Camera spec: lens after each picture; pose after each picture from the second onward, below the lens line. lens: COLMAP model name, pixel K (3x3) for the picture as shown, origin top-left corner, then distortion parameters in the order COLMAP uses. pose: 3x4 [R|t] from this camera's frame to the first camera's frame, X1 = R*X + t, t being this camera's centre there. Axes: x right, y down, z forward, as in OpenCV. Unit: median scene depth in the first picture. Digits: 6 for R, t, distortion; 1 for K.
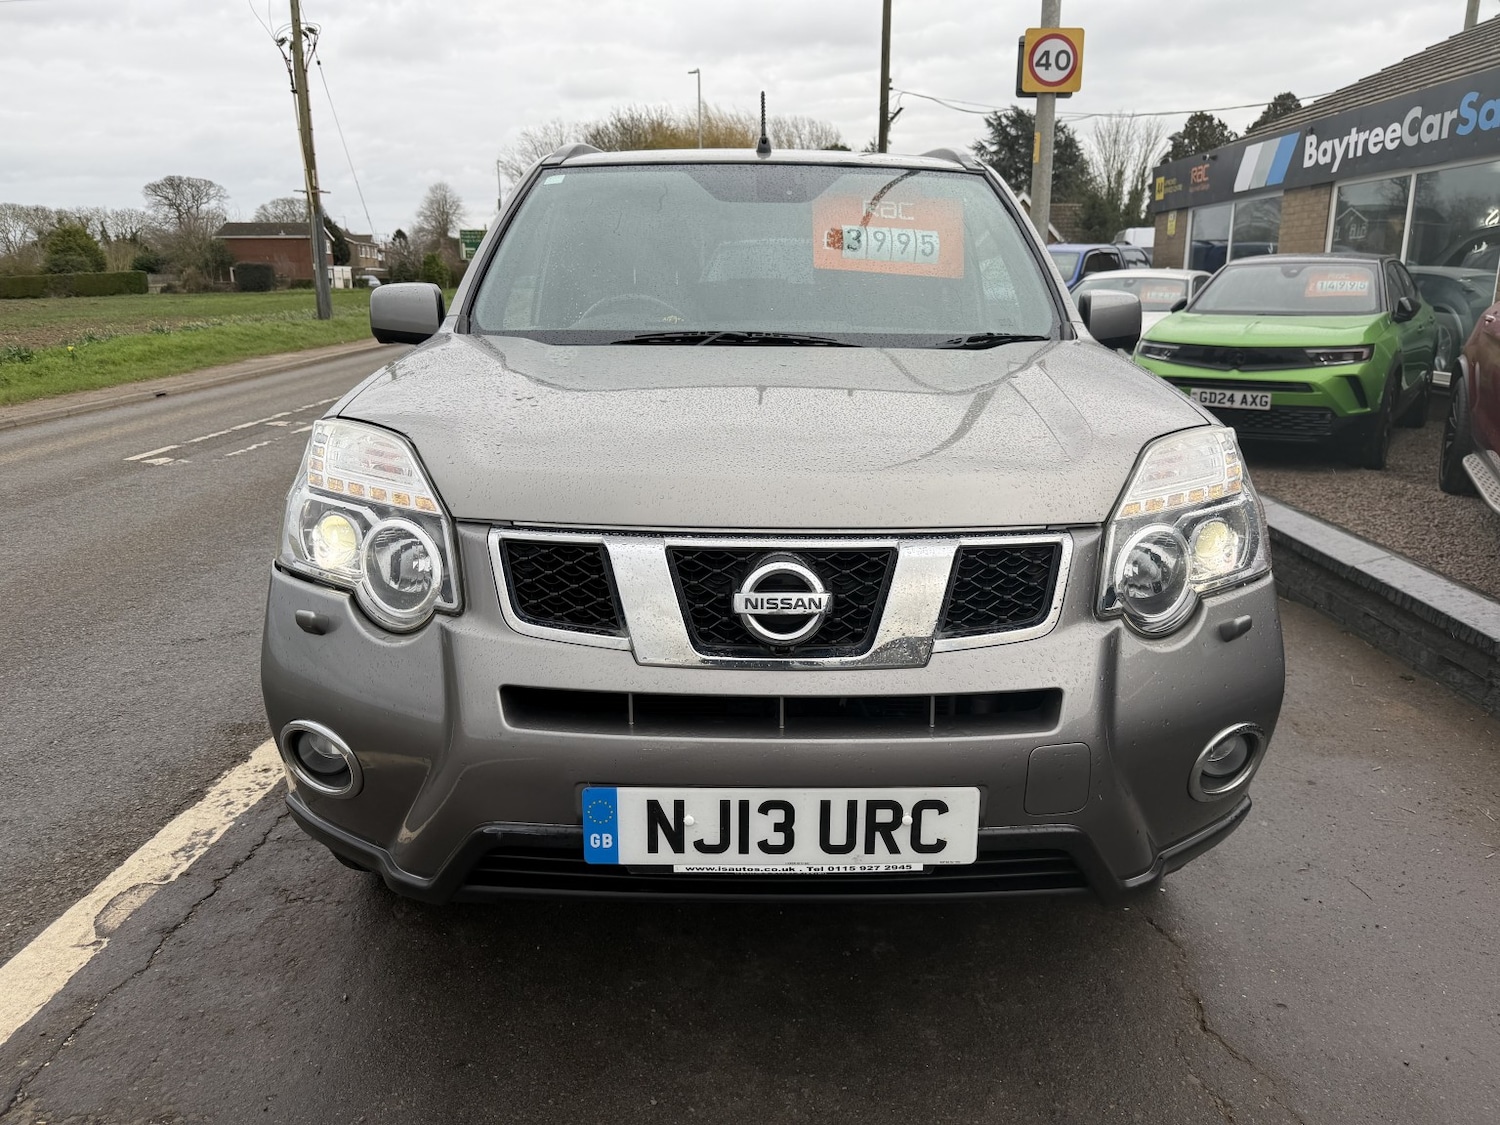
lens RADIAL K [[1060.6, 0, 763.6], [0, 1060.6, 560.3], [0, 0, 1]] dist [0.005049, -0.006081]
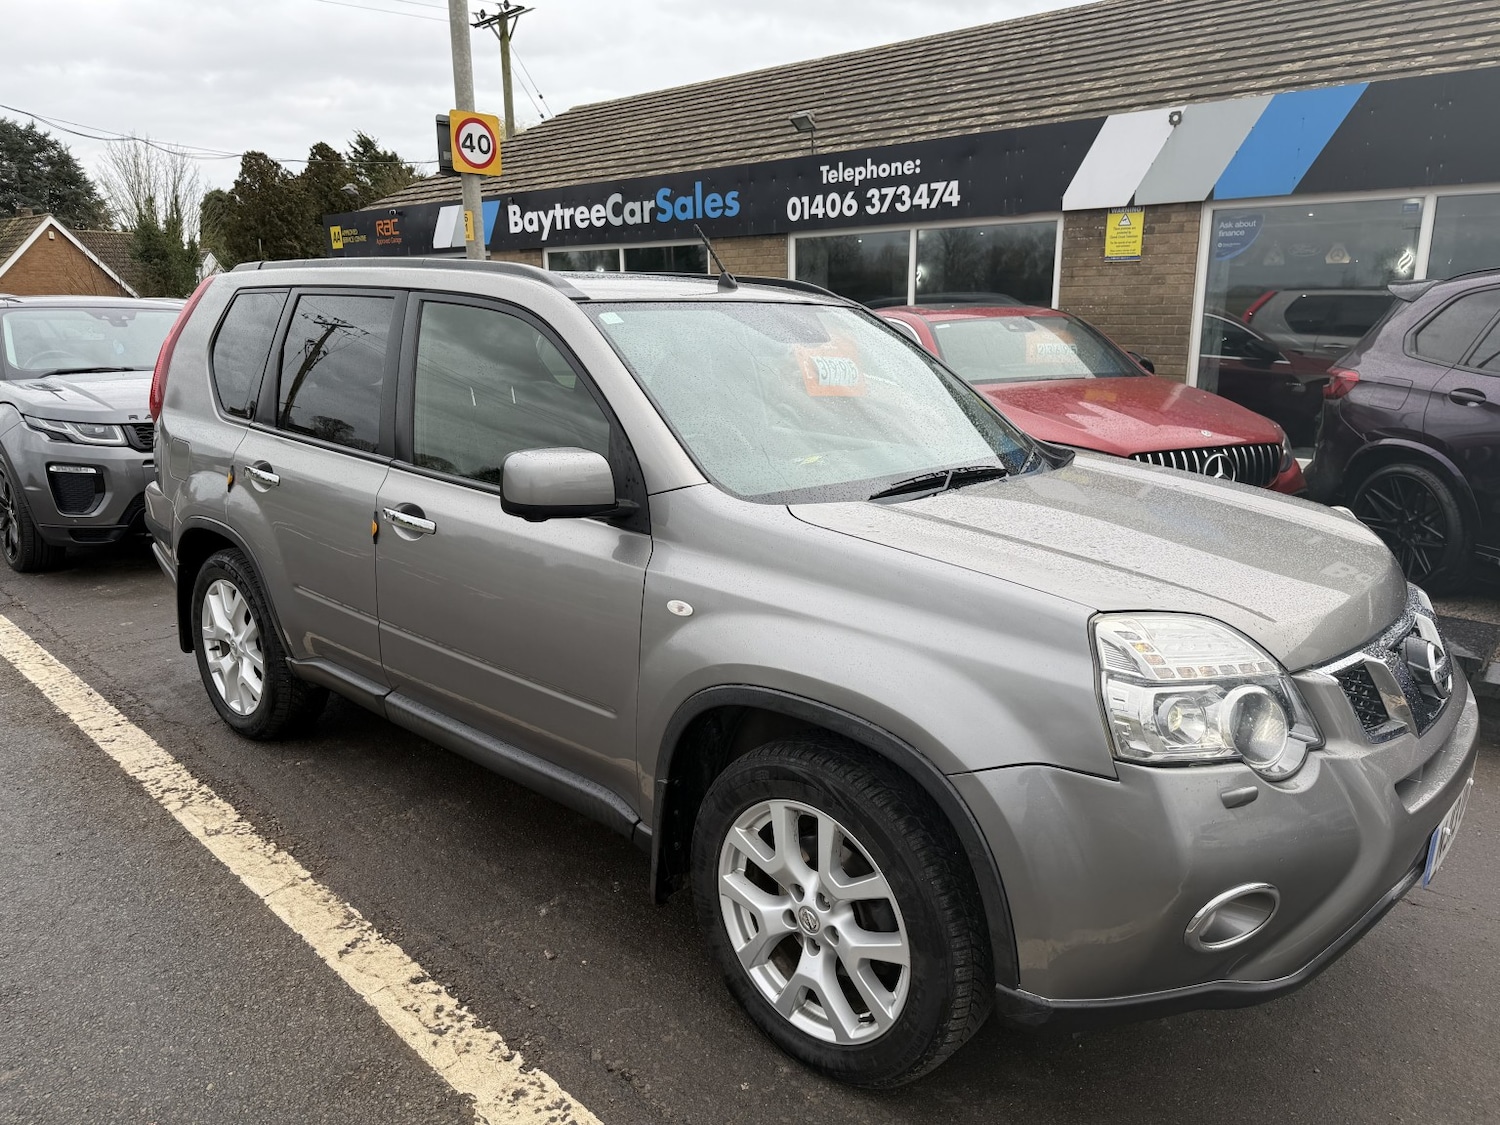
lens RADIAL K [[1045.5, 0, 743.7], [0, 1045.5, 561.6], [0, 0, 1]] dist [0.115272, -0.185818]
pose [[0.676366, -0.173307, 0.715887, -0.842303], [0.190951, 0.979953, 0.056824, -0.189724], [-0.711384, 0.098265, 0.695900, 0.316589]]
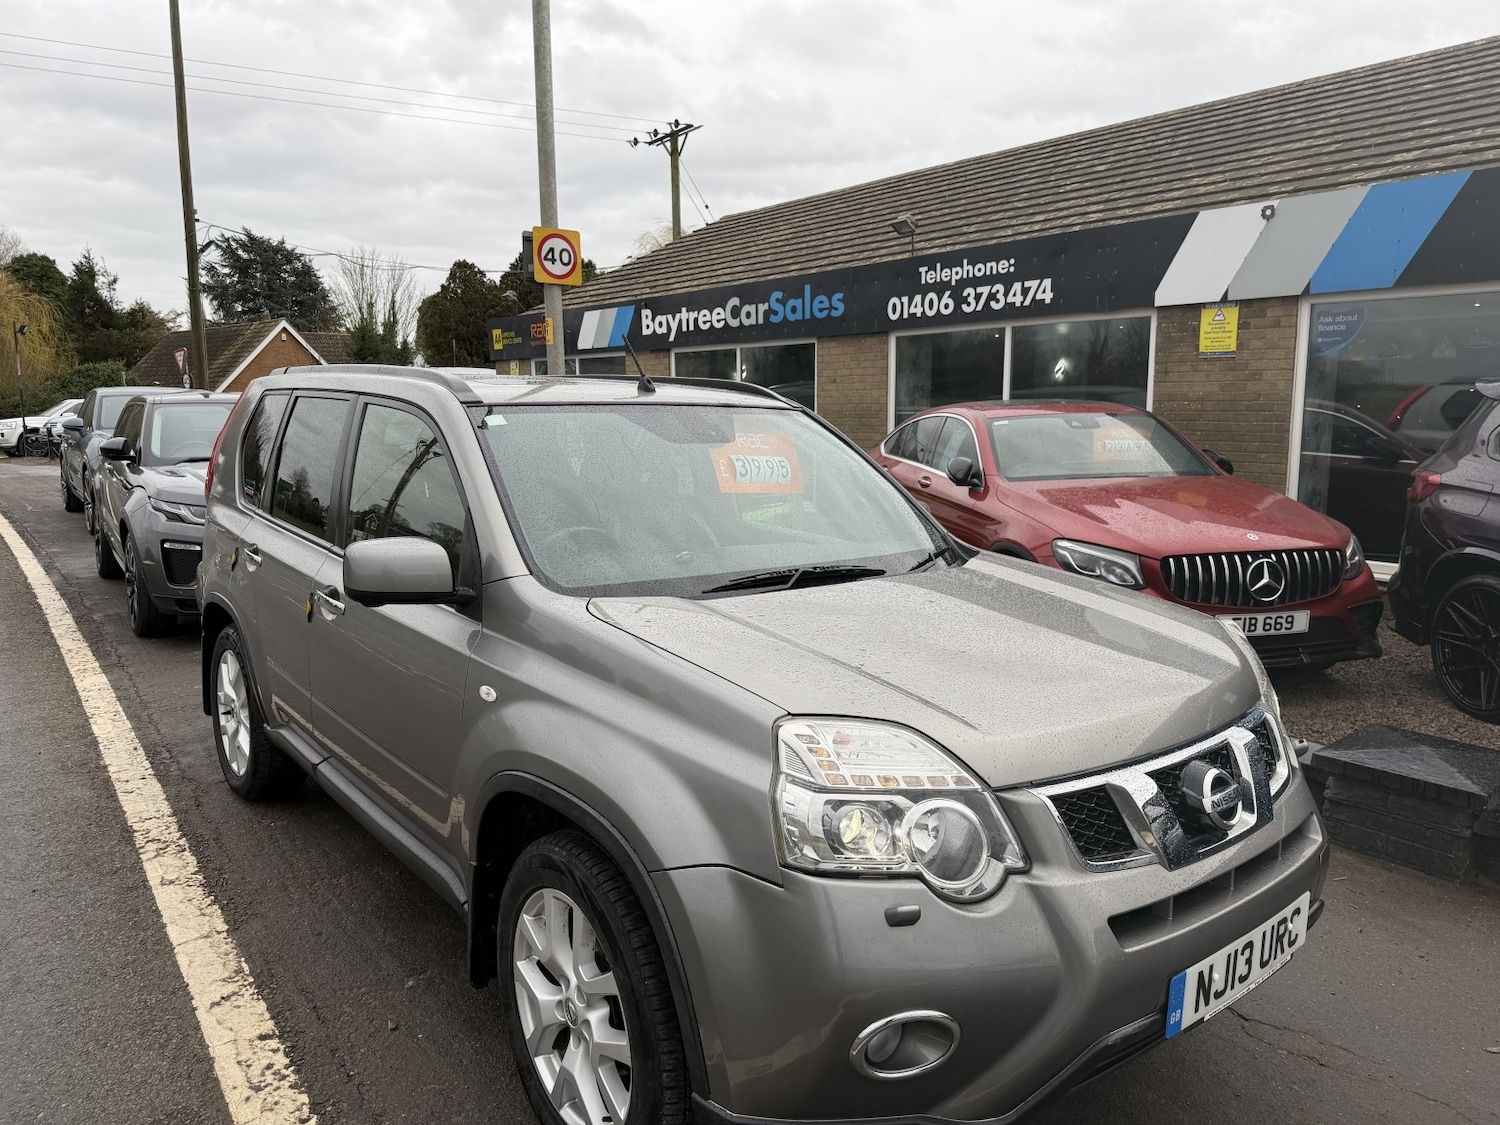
lens RADIAL K [[1034.6, 0, 742.0], [0, 1034.6, 567.0], [0, 0, 1]] dist [0.127739, -0.188776]
pose [[0.789773, -0.096787, 0.605716, -0.641656], [0.158469, 0.986145, -0.049047, -0.144998], [-0.592576, 0.134723, 0.794168, 0.116533]]
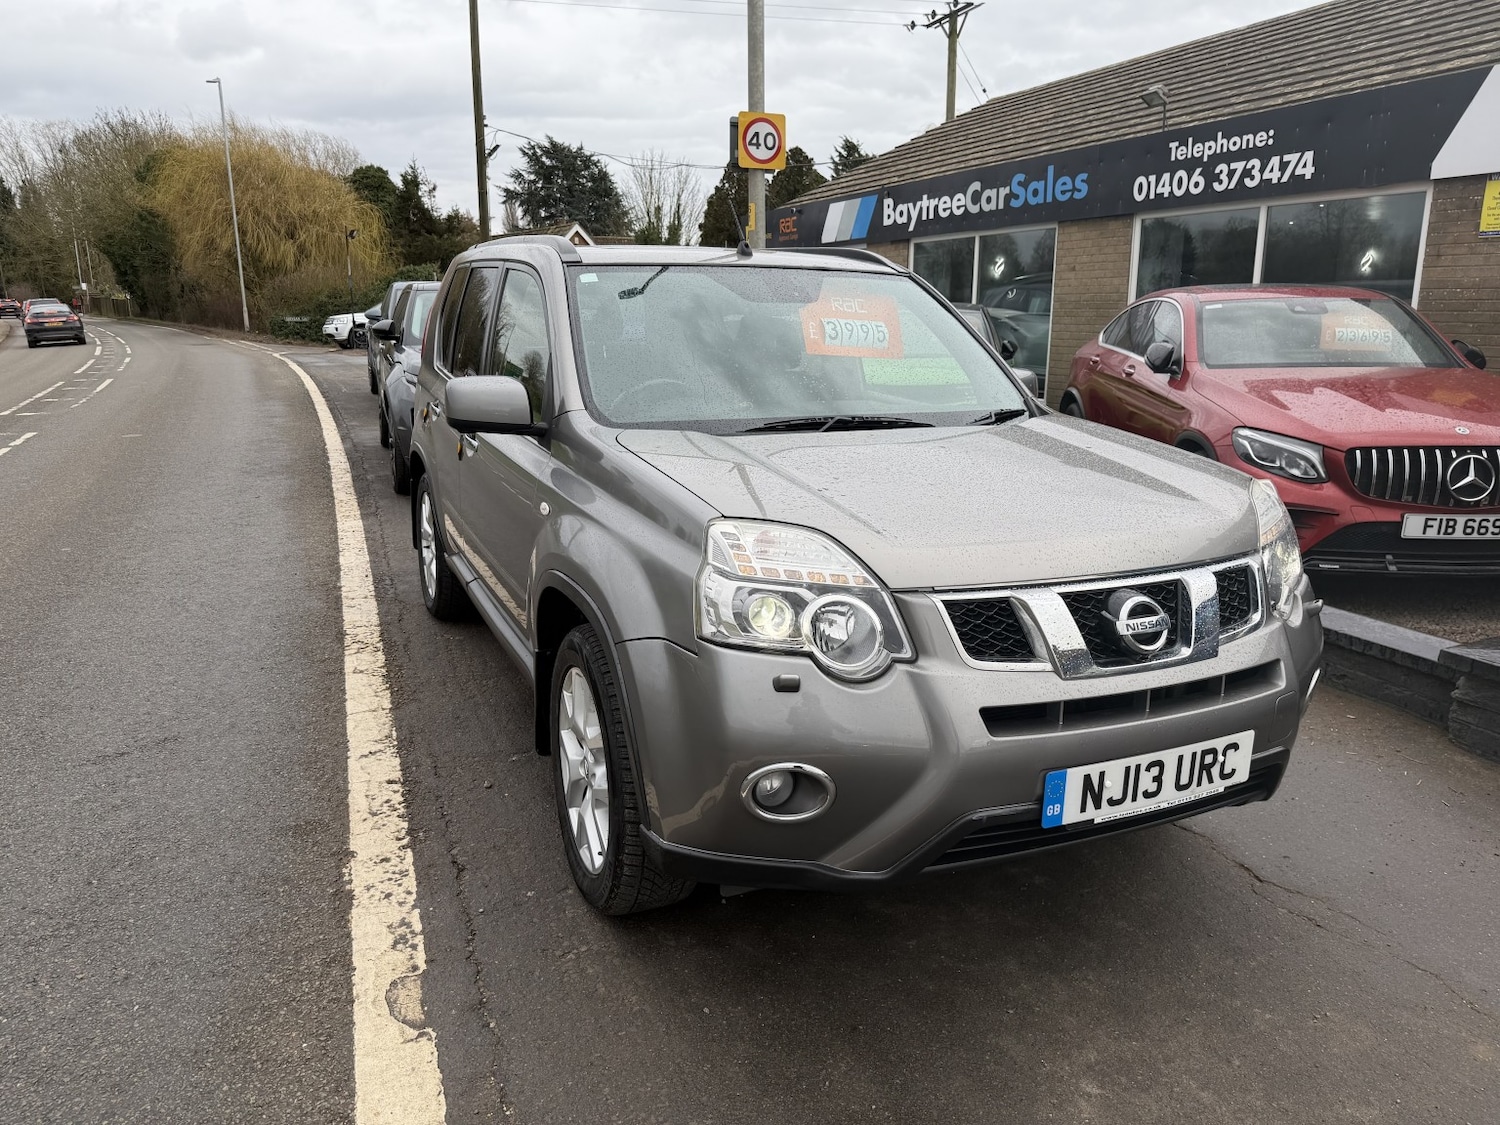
lens RADIAL K [[1055.2, 0, 748.8], [0, 1055.2, 559.9], [0, 0, 1]] dist [0.011138, -0.005250]
pose [[0.918638, -0.091014, 0.384474, -0.512640], [0.098993, 0.995088, -0.000967, -0.050098], [-0.382497, 0.038948, 0.923135, -0.067774]]
